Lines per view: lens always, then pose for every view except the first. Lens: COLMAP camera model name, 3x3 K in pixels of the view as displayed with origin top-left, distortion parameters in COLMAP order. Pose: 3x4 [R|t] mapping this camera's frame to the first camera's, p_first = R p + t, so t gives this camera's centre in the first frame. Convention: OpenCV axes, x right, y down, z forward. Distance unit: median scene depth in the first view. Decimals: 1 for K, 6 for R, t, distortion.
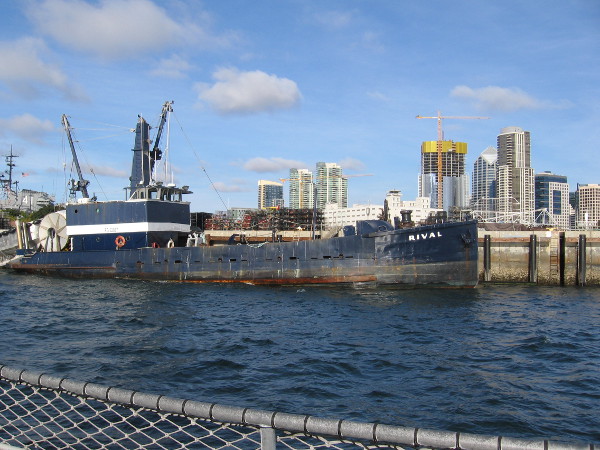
lens RADIAL K [[804.0, 0, 300.0], [0, 804.0, 225.0], [0, 0, 1]] dist [-0.131475, 0.047147]
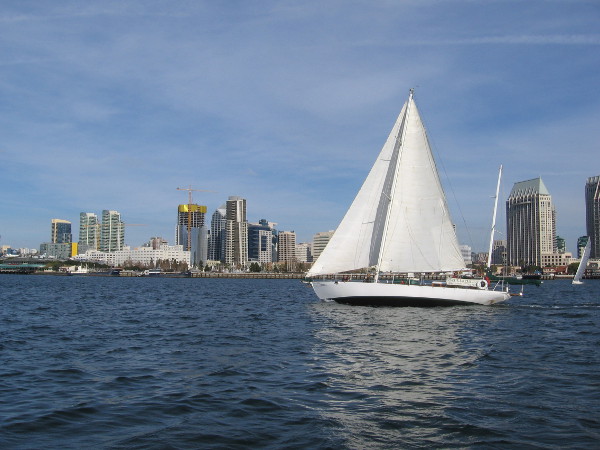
lens RADIAL K [[804.0, 0, 300.0], [0, 804.0, 225.0], [0, 0, 1]] dist [-0.131475, 0.047147]
pose [[0.953251, 0.019877, 0.301524, -0.090445], [-0.010925, 0.999449, -0.031346, -0.015723], [-0.301981, 0.026587, 0.952943, -0.550676]]
